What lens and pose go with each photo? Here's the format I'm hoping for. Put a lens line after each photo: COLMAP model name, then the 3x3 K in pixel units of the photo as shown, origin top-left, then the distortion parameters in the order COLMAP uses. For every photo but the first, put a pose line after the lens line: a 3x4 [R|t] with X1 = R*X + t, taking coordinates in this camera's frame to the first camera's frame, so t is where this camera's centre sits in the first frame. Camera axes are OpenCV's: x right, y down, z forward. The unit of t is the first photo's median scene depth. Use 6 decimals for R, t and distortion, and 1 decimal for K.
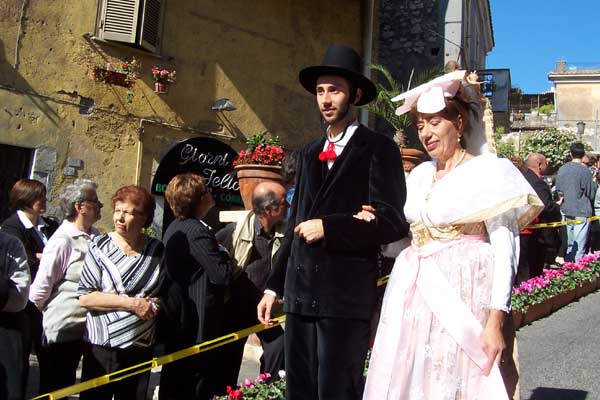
lens RADIAL K [[655.7, 0, 302.8], [0, 655.7, 199.9], [0, 0, 1]] dist [-0.191982, 0.188964]
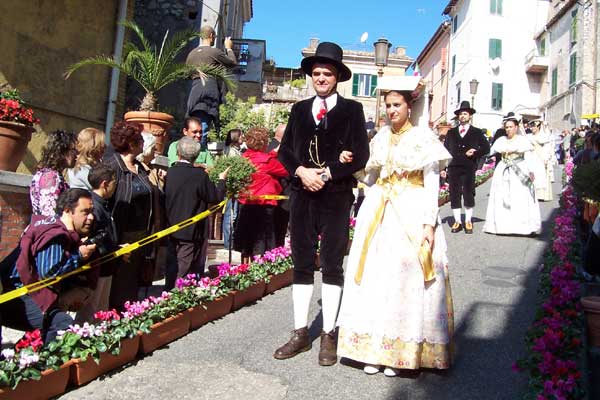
lens RADIAL K [[655.7, 0, 302.8], [0, 655.7, 199.9], [0, 0, 1]] dist [-0.191982, 0.188964]
pose [[0.928498, 0.026987, 0.370356, 0.007877], [-0.046443, 0.997964, 0.043714, -0.000643], [-0.368422, -0.057789, 0.927861, 0.018278]]
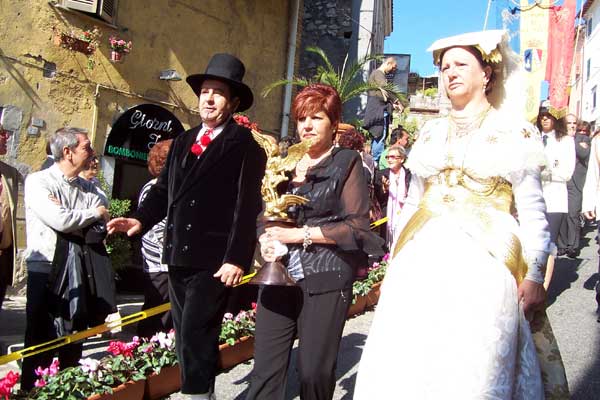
lens RADIAL K [[655.7, 0, 302.8], [0, 655.7, 199.9], [0, 0, 1]] dist [-0.191982, 0.188964]
pose [[0.982314, 0.027024, 0.185282, -0.099611], [-0.034563, 0.998696, 0.037579, 0.012701], [-0.184025, -0.043318, 0.981967, -0.104278]]
